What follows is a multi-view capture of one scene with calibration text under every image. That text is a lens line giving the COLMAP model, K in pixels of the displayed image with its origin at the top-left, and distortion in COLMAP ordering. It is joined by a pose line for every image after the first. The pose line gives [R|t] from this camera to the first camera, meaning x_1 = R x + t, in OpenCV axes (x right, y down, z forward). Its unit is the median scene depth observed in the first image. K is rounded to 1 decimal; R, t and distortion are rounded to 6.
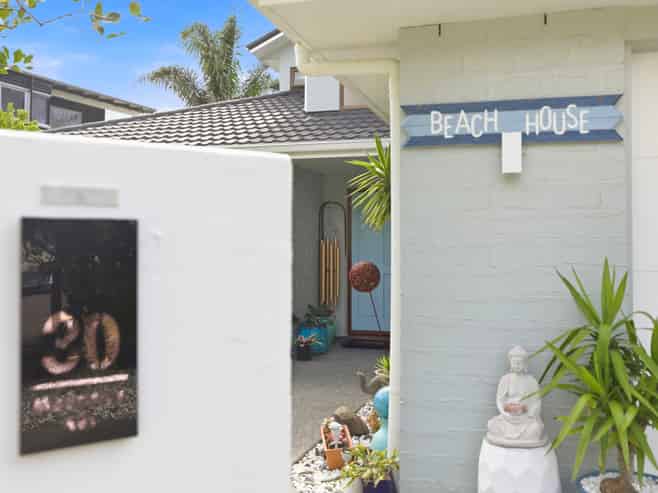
lens RADIAL K [[610.4, 0, 329.0], [0, 610.4, 246.5], [0, 0, 1]] dist [-0.008533, -0.003116]
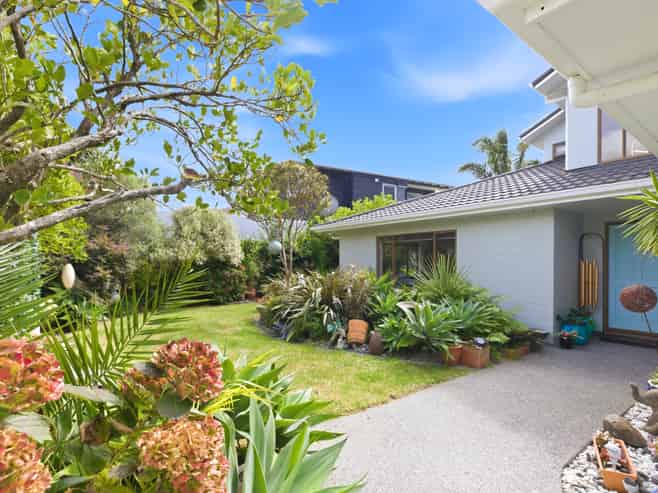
lens RADIAL K [[313.5, 0, 328.8], [0, 313.5, 258.8], [0, 0, 1]] dist [-0.001084, -0.005263]
pose [[0.777045, 0.000025, -0.629445, -0.013536], [-0.004729, 0.999972, -0.005798, -0.009826], [0.629427, 0.007482, 0.777023, 0.111896]]
